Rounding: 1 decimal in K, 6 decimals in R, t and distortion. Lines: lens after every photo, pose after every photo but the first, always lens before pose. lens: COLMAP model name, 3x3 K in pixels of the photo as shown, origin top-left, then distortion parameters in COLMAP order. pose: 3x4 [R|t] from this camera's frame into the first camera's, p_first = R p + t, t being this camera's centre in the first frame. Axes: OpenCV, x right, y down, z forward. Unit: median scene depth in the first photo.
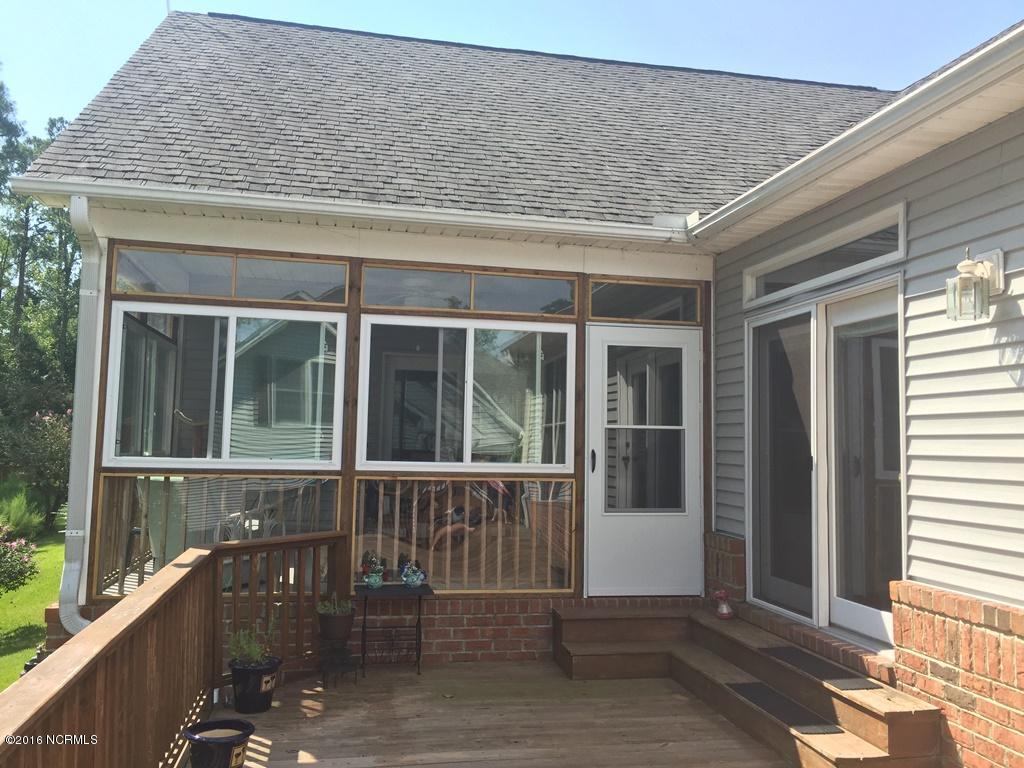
lens RADIAL K [[896.9, 0, 512.0], [0, 896.9, 384.0], [0, 0, 1]] dist [0.008713, 0.003331]
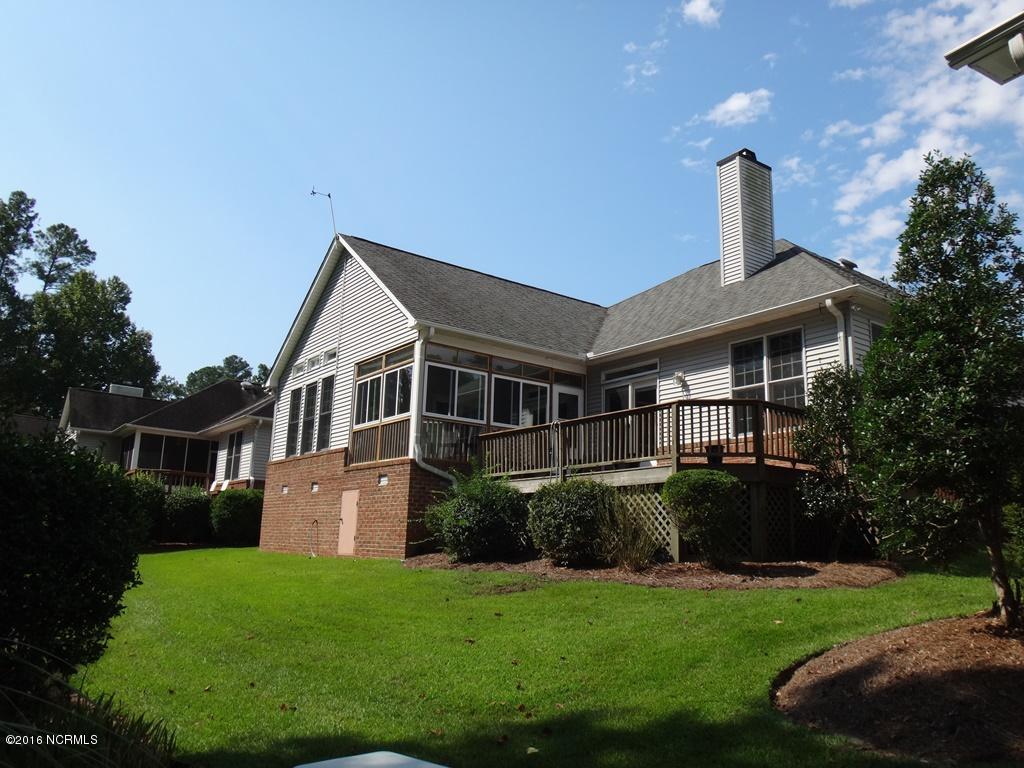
lens RADIAL K [[810.4, 0, 512.0], [0, 810.4, 384.0], [0, 0, 1]] dist [-0.059756, -0.004244]
pose [[0.909428, 0.091129, 0.405753, -1.225981], [-0.039080, 0.990105, -0.134779, 0.324763], [-0.414021, 0.106715, 0.903990, -1.510665]]
